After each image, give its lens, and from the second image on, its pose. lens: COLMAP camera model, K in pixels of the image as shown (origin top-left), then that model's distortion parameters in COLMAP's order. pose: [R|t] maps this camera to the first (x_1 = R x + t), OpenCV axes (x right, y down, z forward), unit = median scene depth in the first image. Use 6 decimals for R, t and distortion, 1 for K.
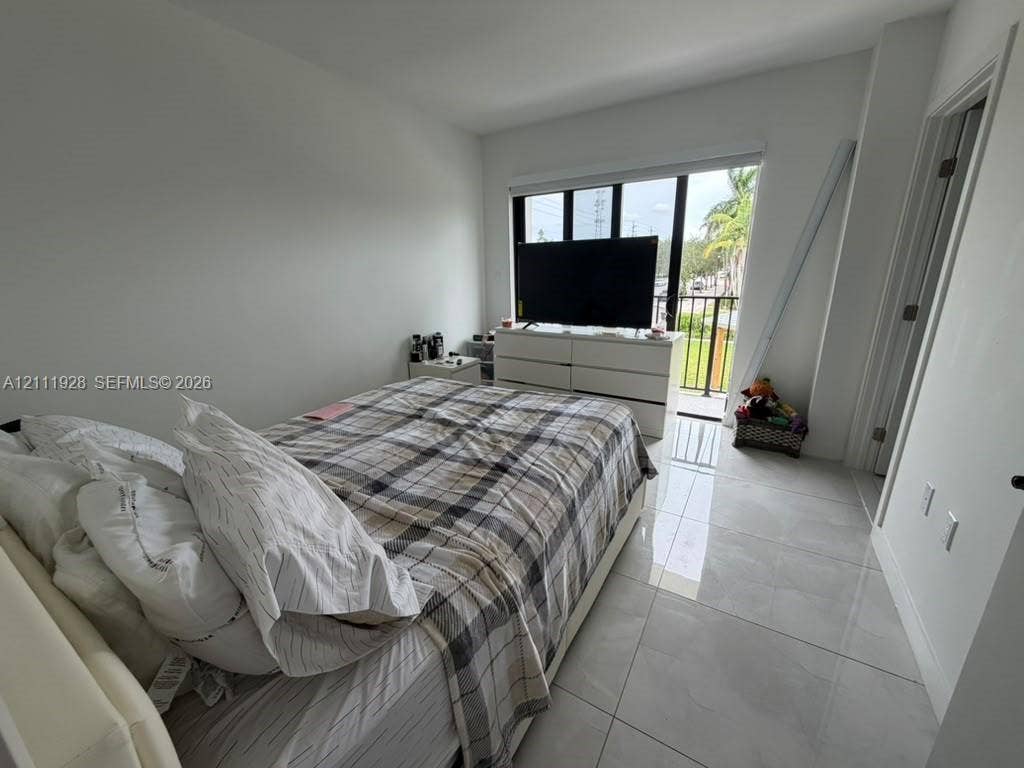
lens RADIAL K [[408.2, 0, 508.7], [0, 408.2, 386.0], [0, 0, 1]] dist [0.000327, -0.000376]
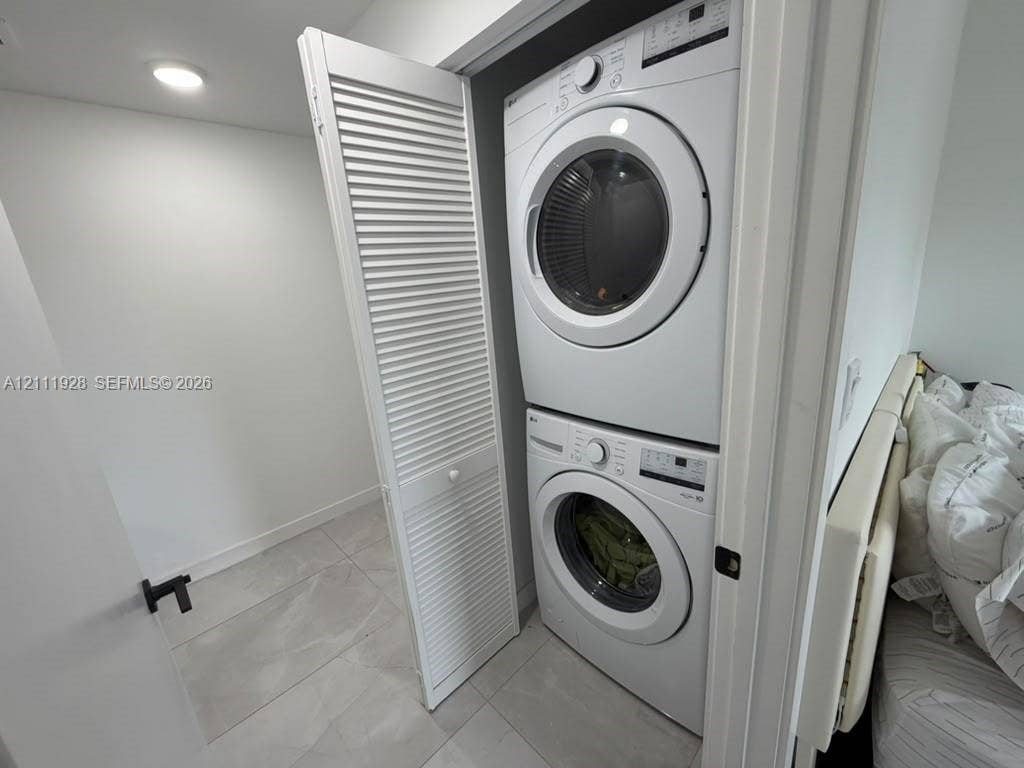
lens RADIAL K [[408.2, 0, 508.7], [0, 408.2, 386.0], [0, 0, 1]] dist [0.000327, -0.000376]
pose [[-0.244784, 0.291442, -0.924739, 0.589975], [-0.192474, 0.920167, 0.340950, -0.114541], [0.950281, 0.261448, -0.169147, -0.275503]]
